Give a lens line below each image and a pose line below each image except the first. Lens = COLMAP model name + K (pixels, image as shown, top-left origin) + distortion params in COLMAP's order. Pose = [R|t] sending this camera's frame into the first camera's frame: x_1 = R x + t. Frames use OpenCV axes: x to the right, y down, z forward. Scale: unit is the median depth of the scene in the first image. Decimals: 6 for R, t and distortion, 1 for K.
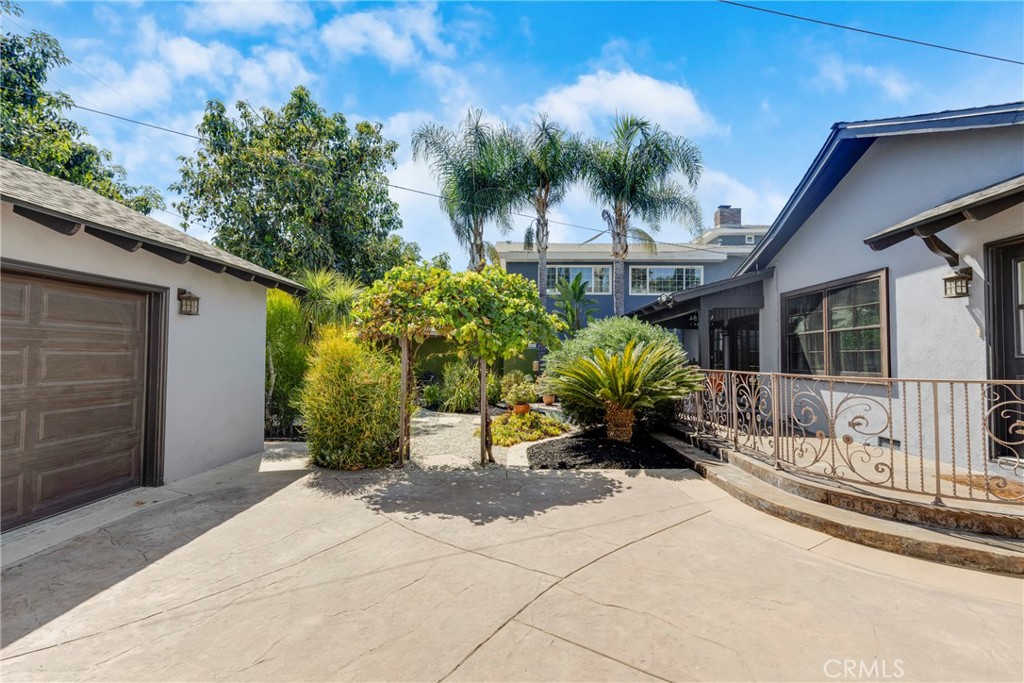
lens RADIAL K [[480.8, 0, 517.5], [0, 480.8, 339.9], [0, 0, 1]] dist [0.000650, 0.000302]
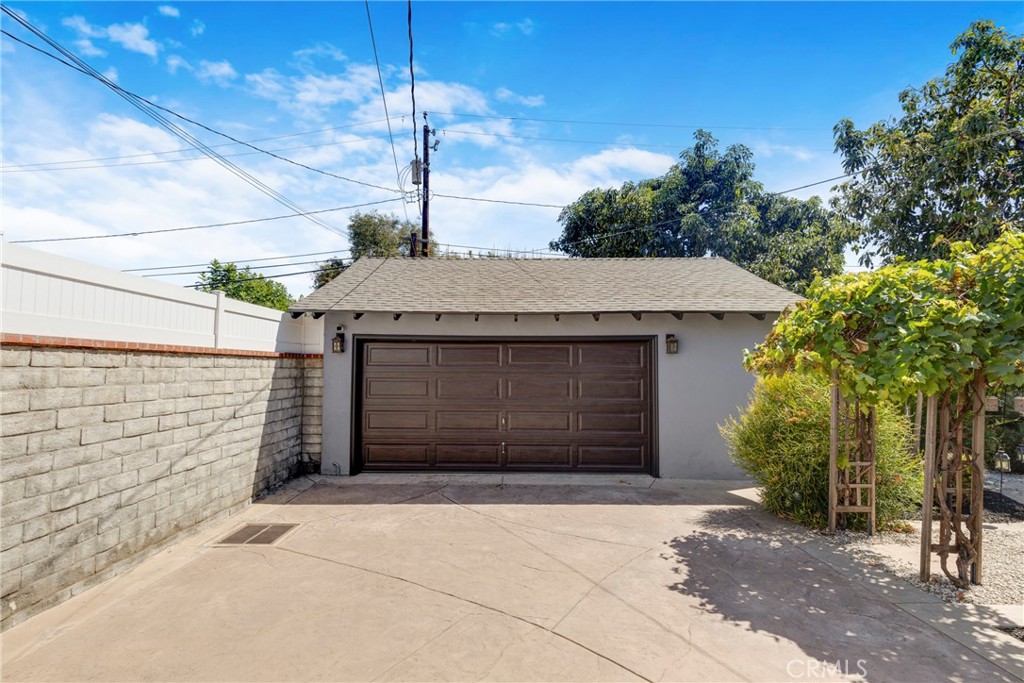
lens RADIAL K [[471.1, 0, 482.9], [0, 471.1, 349.7], [0, 0, 1]] dist [-0.000650, 0.000088]
pose [[-0.029995, -0.037739, -0.998837, 0.754227], [0.026245, 0.998913, -0.038530, -0.033105], [0.999205, -0.027370, -0.028972, 0.626264]]
